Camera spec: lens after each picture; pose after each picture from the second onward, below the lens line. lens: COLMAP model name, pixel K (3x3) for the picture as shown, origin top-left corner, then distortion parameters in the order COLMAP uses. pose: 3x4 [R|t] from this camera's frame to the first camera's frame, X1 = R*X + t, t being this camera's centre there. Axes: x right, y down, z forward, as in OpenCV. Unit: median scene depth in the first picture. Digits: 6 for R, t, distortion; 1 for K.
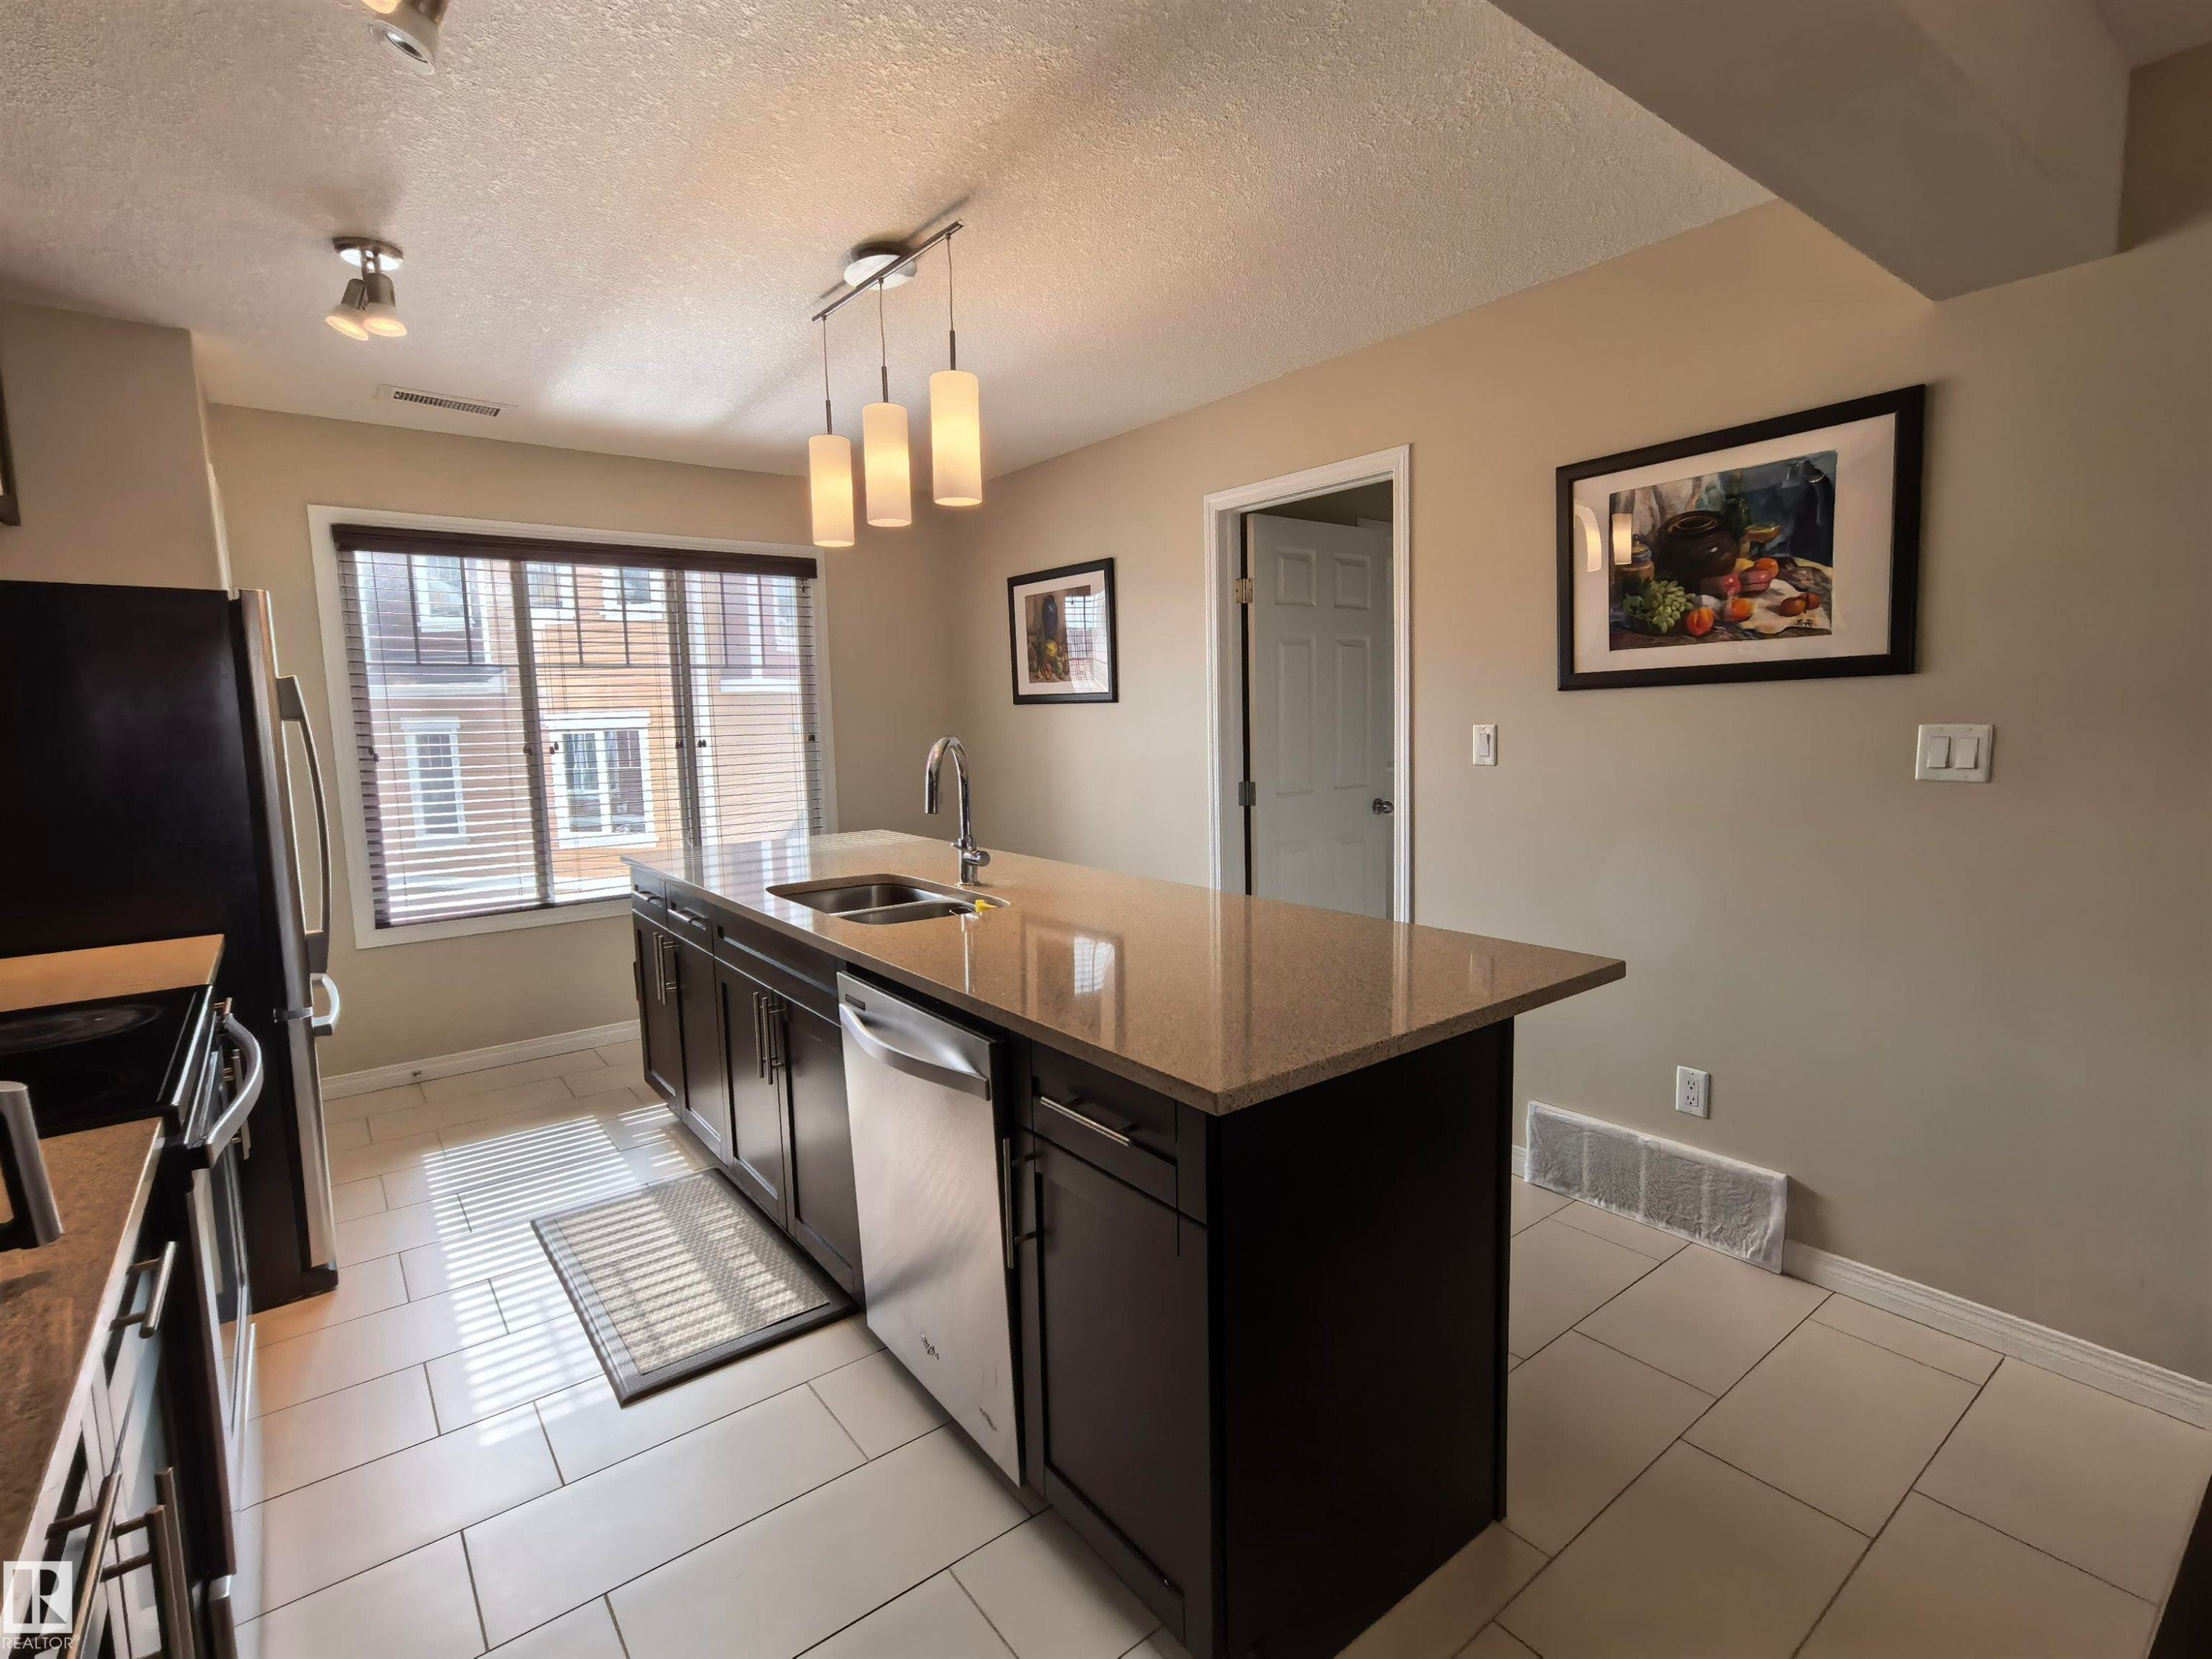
lens RADIAL K [[1063.4, 0, 1116.3], [0, 1063.4, 813.0], [0, 0, 1]] dist [-0.003587, 0.010413]
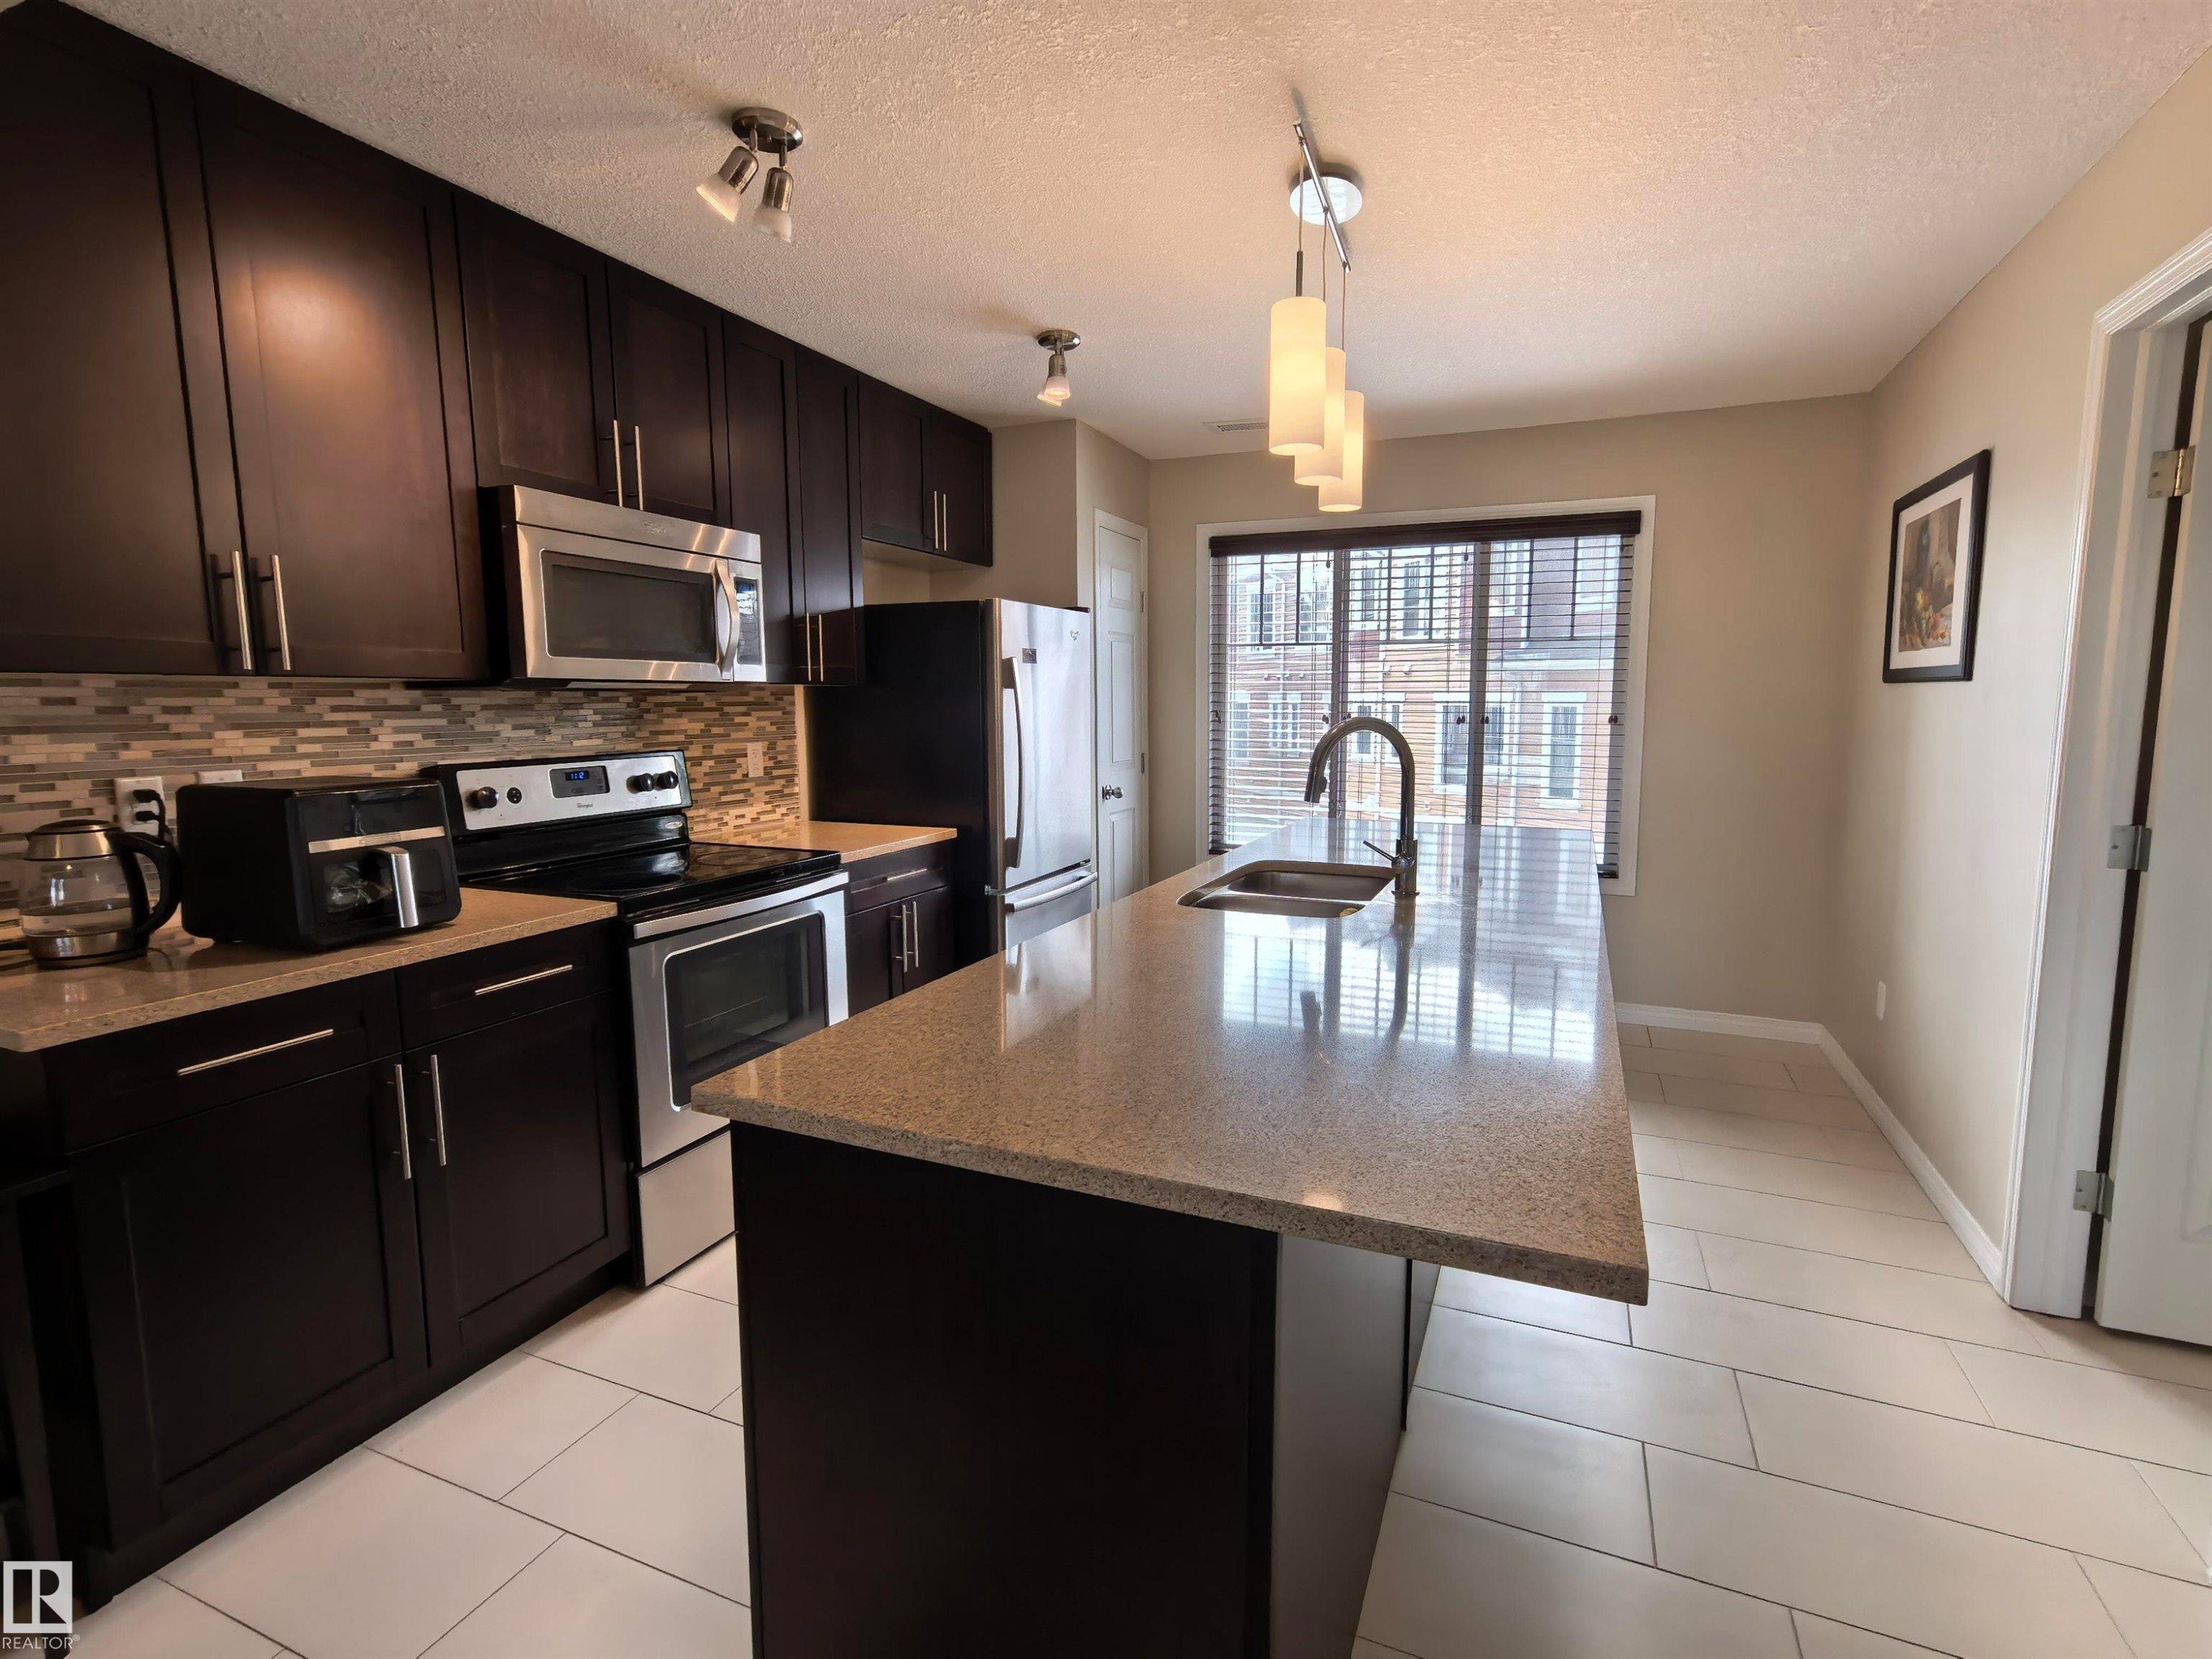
lens RADIAL K [[1063.4, 0, 1122.4], [0, 1063.4, 822.3], [0, 0, 1]] dist [-0.003587, 0.010413]
pose [[0.488487, 0.123159, -0.863836, 0.299569], [-0.092604, 0.991715, 0.089025, -0.028258], [0.867643, 0.036507, 0.495845, 0.232619]]
